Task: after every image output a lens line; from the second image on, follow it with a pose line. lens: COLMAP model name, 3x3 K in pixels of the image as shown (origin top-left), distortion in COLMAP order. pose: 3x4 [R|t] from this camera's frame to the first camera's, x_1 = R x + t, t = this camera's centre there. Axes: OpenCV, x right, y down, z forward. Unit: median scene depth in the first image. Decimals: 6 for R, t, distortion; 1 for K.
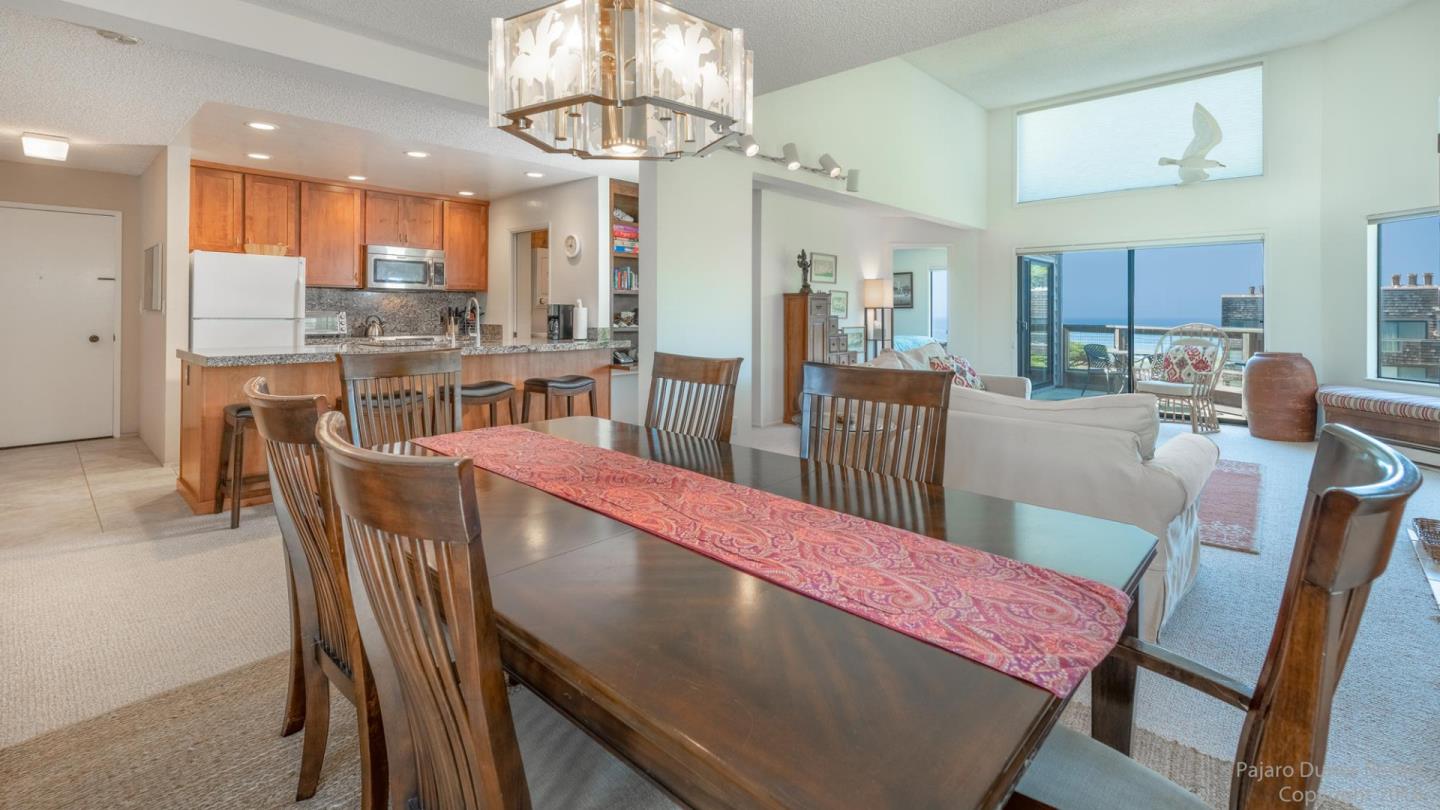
lens RADIAL K [[647.8, 0, 730.0], [0, 647.8, 315.0], [0, 0, 1]] dist [0.002278, -0.000060]
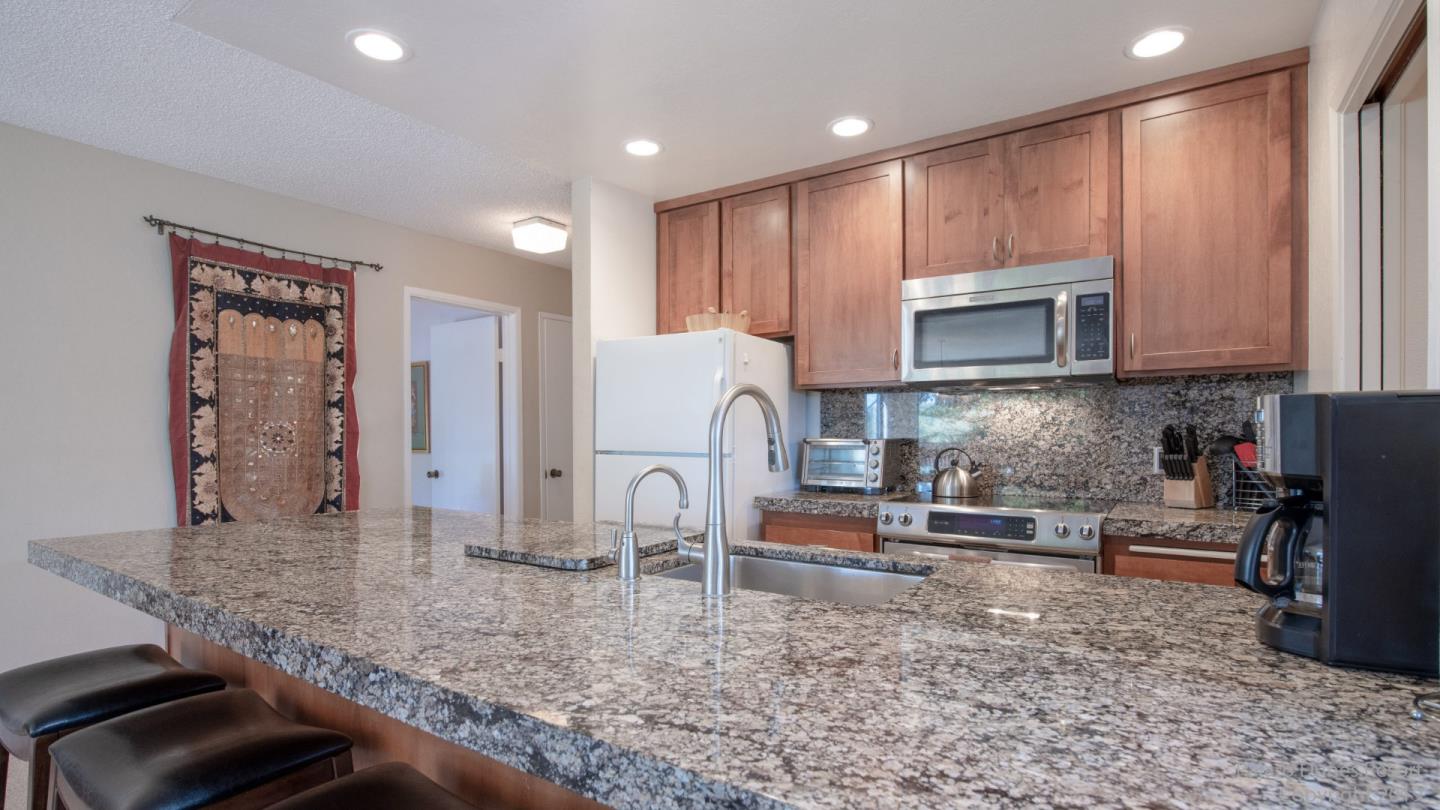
lens RADIAL K [[668.6, 0, 724.9], [0, 668.6, 441.6], [0, 0, 1]] dist [-0.000091, -0.000103]
pose [[0.164110, 0.004534, -0.986432, -0.155893], [-0.002360, 0.999988, 0.004204, -0.005787], [0.986439, 0.001638, 0.164119, 0.865323]]
